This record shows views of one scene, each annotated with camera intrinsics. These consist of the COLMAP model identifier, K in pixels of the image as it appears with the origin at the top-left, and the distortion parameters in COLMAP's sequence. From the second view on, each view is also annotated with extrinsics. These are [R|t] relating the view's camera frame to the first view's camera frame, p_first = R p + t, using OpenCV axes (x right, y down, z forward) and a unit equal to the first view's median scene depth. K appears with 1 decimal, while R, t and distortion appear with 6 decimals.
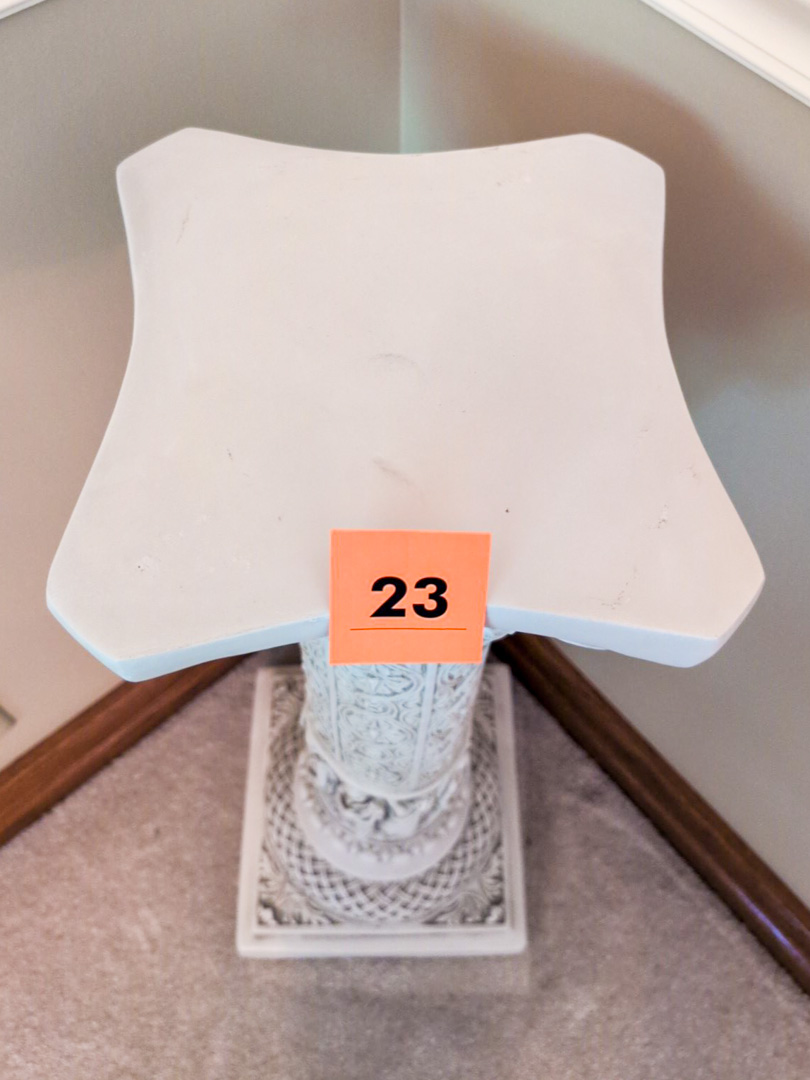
lens RADIAL K [[932.3, 0, 405.3], [0, 932.3, 425.8], [0, 0, 1]] dist [-0.002696, -0.011675]
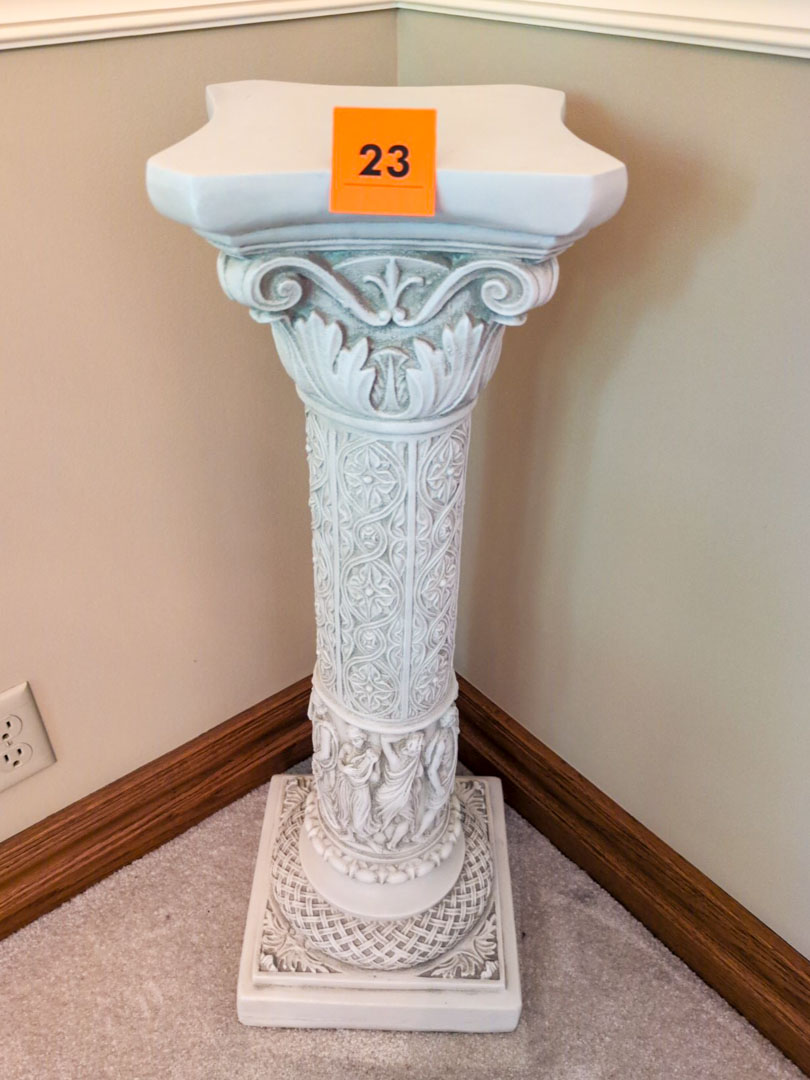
lens RADIAL K [[853.8, 0, 386.0], [0, 853.8, 554.5], [0, 0, 1]] dist [0.004935, -0.000283]
pose [[0.999097, 0.002131, -0.042429, 0.021824], [-0.015381, 0.949126, -0.314520, 0.384640], [0.039600, 0.314888, 0.948302, -0.039067]]
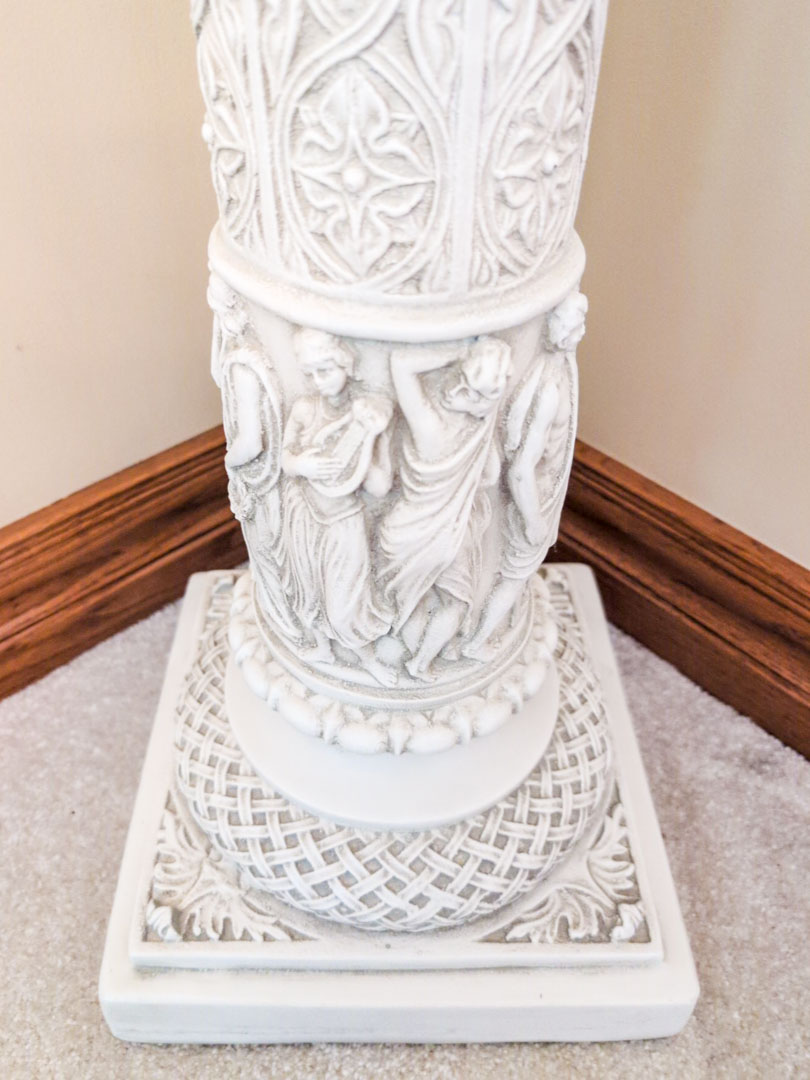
lens RADIAL K [[868.0, 0, 370.2], [0, 868.0, 491.3], [0, 0, 1]] dist [0.008640, -0.004589]
pose [[0.998743, -0.027514, -0.041887, -0.012436], [0.016714, 0.970834, -0.239170, 0.408583], [0.047246, 0.238170, 0.970074, 0.495232]]
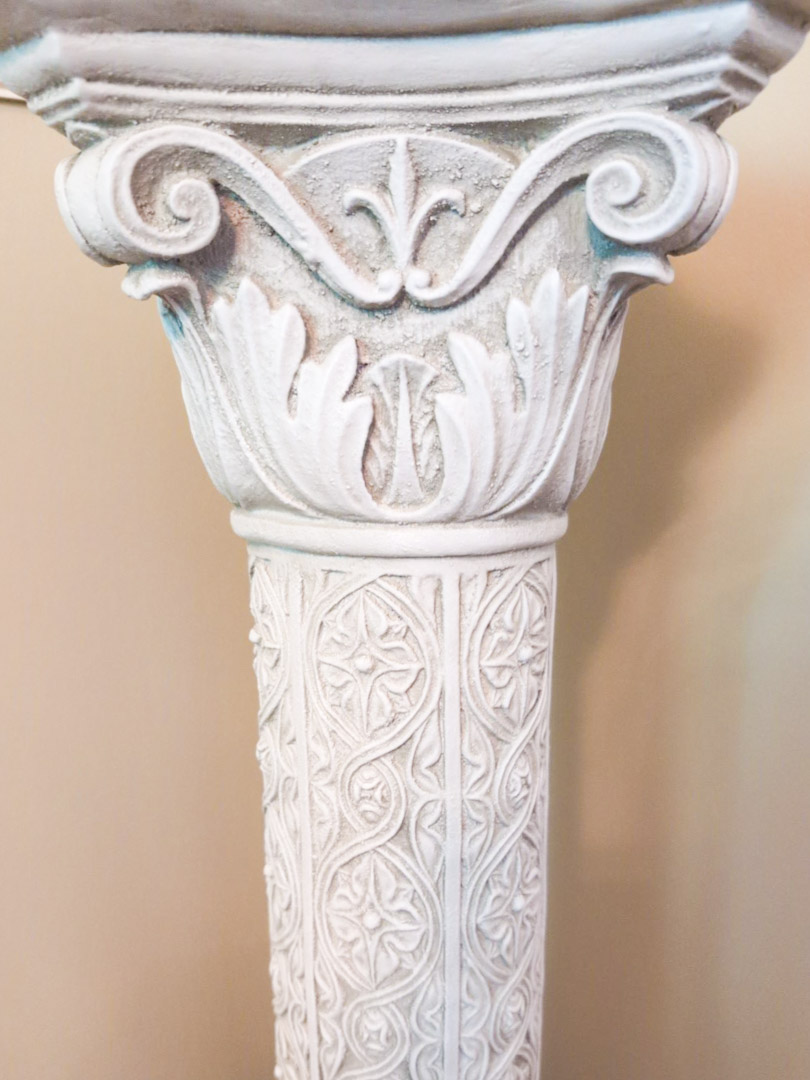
lens RADIAL K [[936.9, 0, 375.3], [0, 936.9, 665.4], [0, 0, 1]] dist [0.009400, -0.003675]
pose [[0.997489, -0.038845, -0.059225, 0.006404], [-0.007083, 0.777285, -0.629109, 0.353311], [0.070472, 0.627948, 0.775058, 0.271610]]
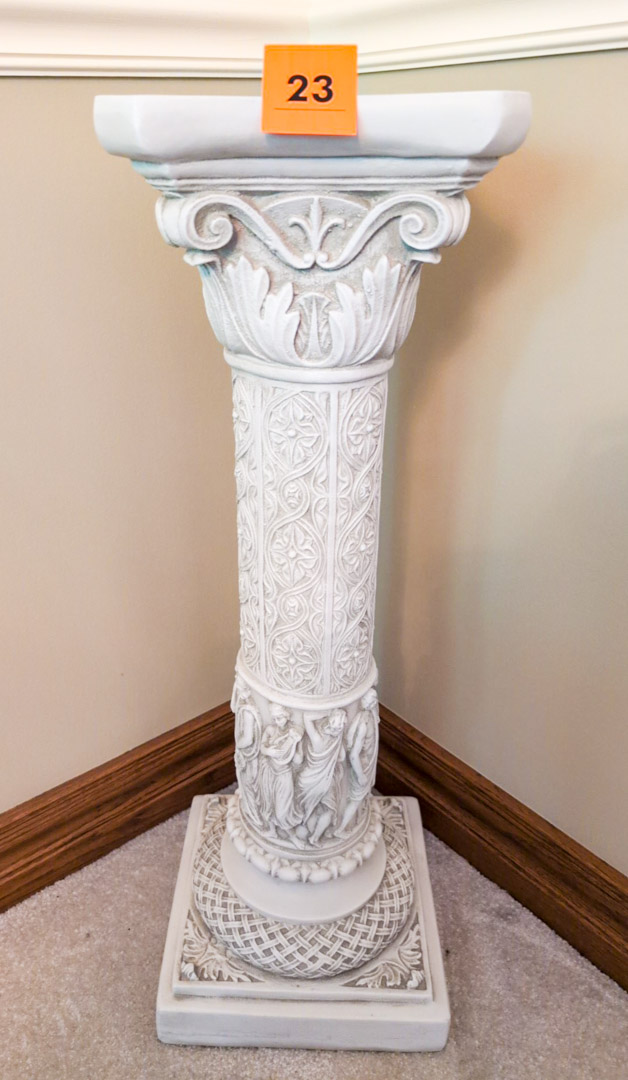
lens RADIAL K [[762.2, 0, 281.0], [0, 762.2, 540.8], [0, 0, 1]] dist [-0.000914, -0.001490]
pose [[0.998194, -0.013172, -0.058614, 0.006914], [-0.015476, 0.886359, -0.462740, 0.483344], [0.058048, 0.462811, 0.884554, 0.053834]]
